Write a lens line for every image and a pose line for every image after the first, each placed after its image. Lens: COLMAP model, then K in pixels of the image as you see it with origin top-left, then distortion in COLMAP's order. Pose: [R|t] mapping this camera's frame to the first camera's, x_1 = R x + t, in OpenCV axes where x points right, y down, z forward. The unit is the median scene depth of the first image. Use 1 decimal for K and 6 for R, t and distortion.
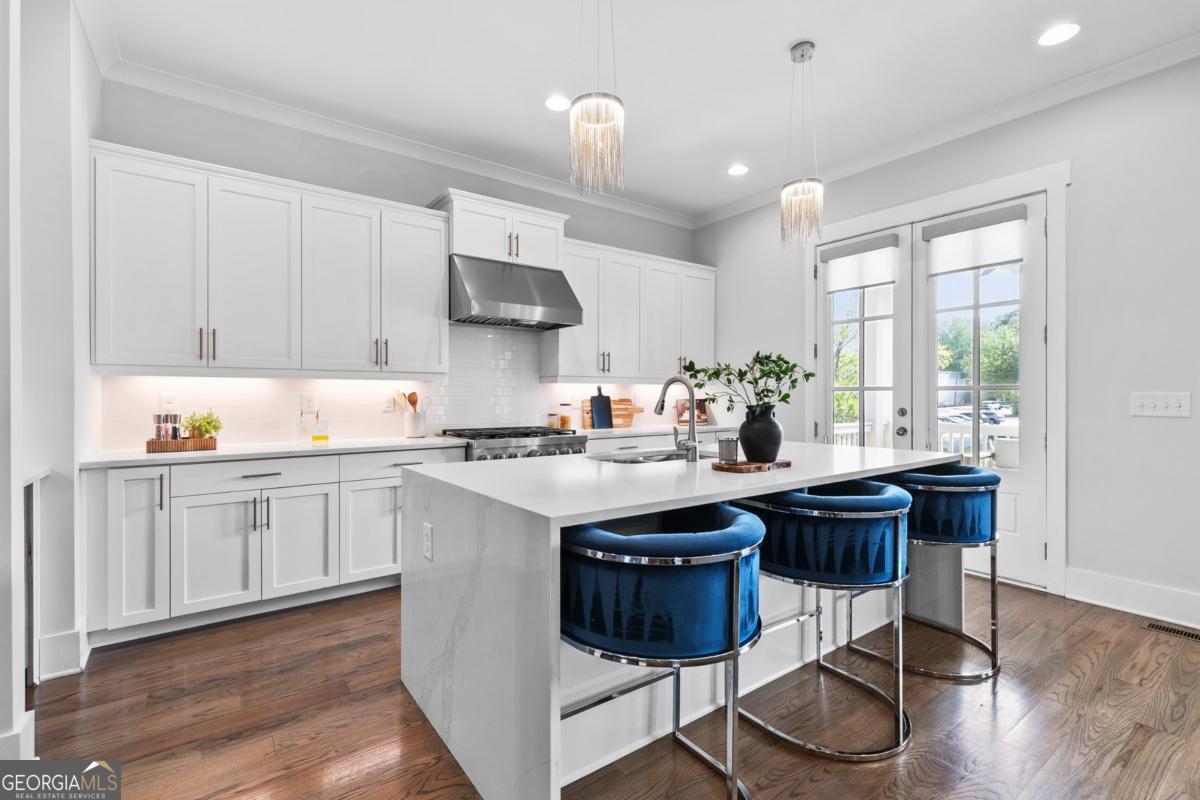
lens RADIAL K [[551.2, 0, 608.0], [0, 551.2, 398.6], [0, 0, 1]] dist [0.024652, 0.000274]
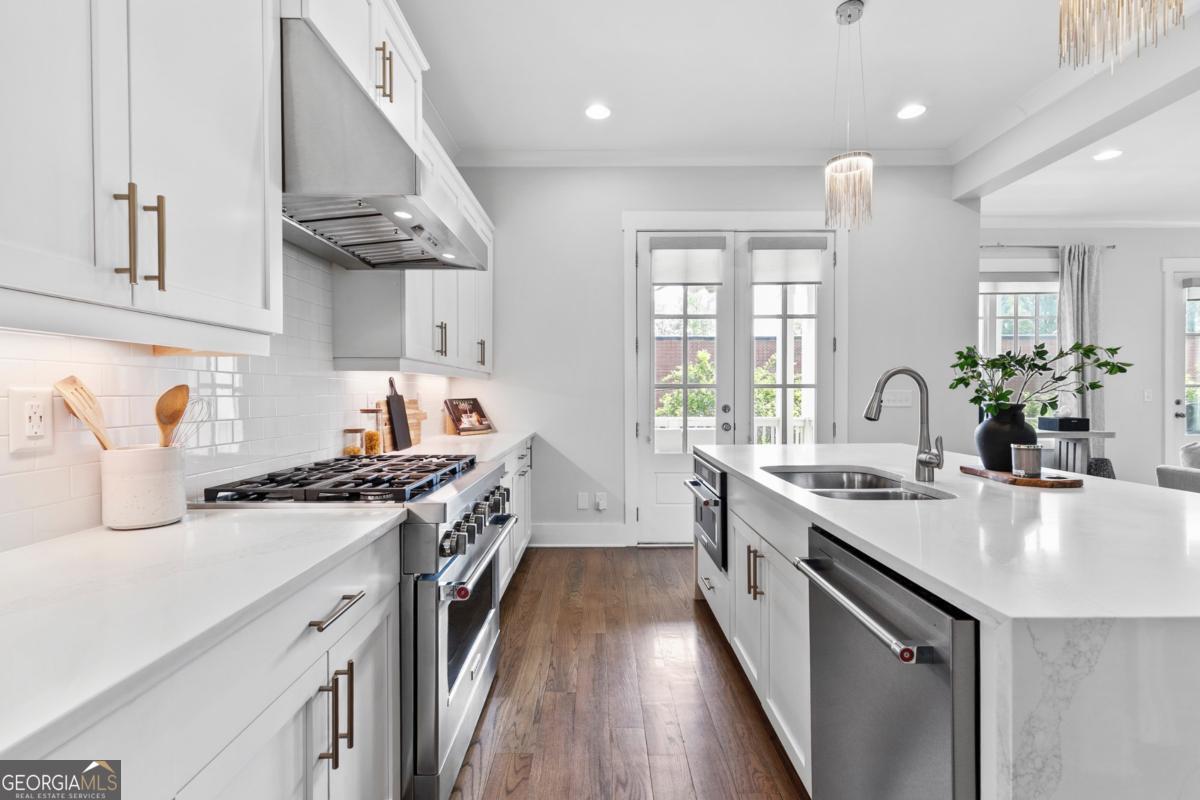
lens RADIAL K [[541.4, 0, 600.0], [0, 541.4, 400.0], [0, 0, 1]] dist [-0.000484, -0.000069]
pose [[0.594038, -0.012565, 0.804339, -0.435630], [0.006984, 0.999921, 0.010463, -0.004495], [-0.804407, -0.000598, 0.594079, 0.581044]]
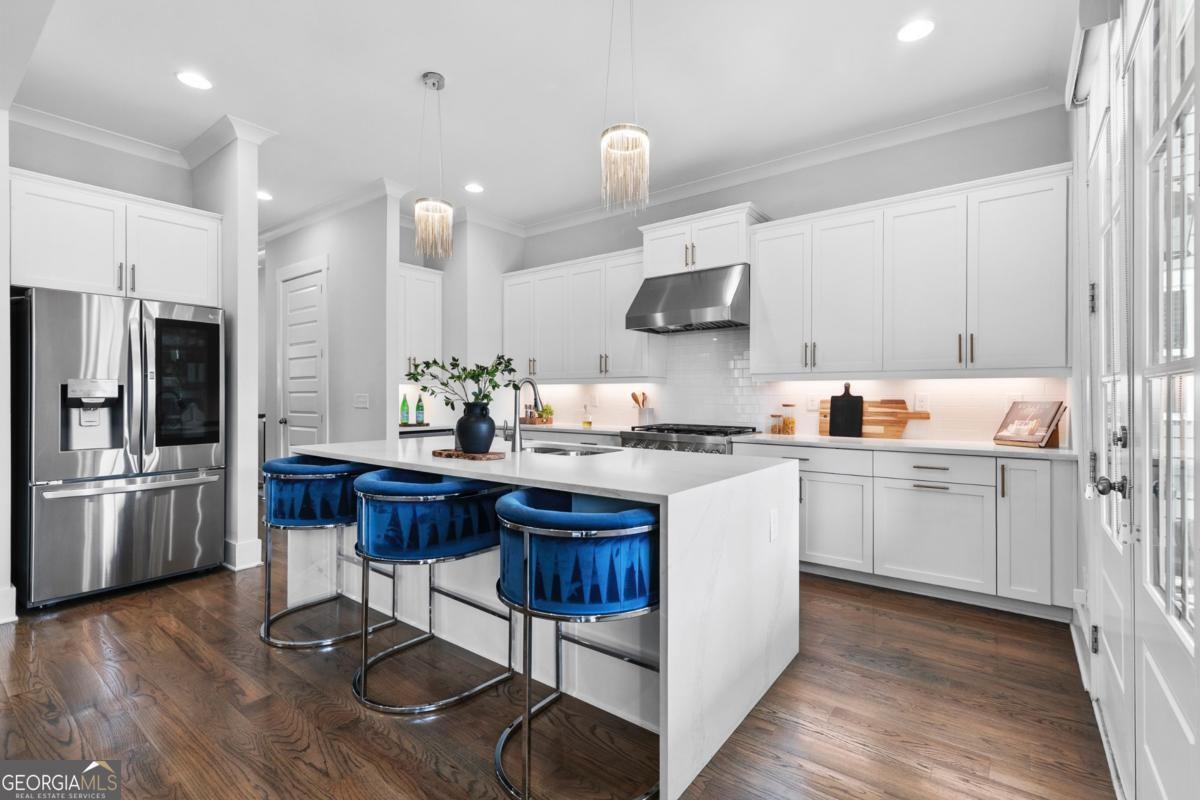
lens RADIAL K [[541.4, 0, 600.0], [0, 541.4, 400.0], [0, 0, 1]] dist [-0.000484, -0.000069]
pose [[0.278918, 0.008175, -0.960280, 0.788633], [-0.007449, 0.999952, 0.006349, -0.001252], [0.960286, 0.005383, 0.278966, 0.538594]]
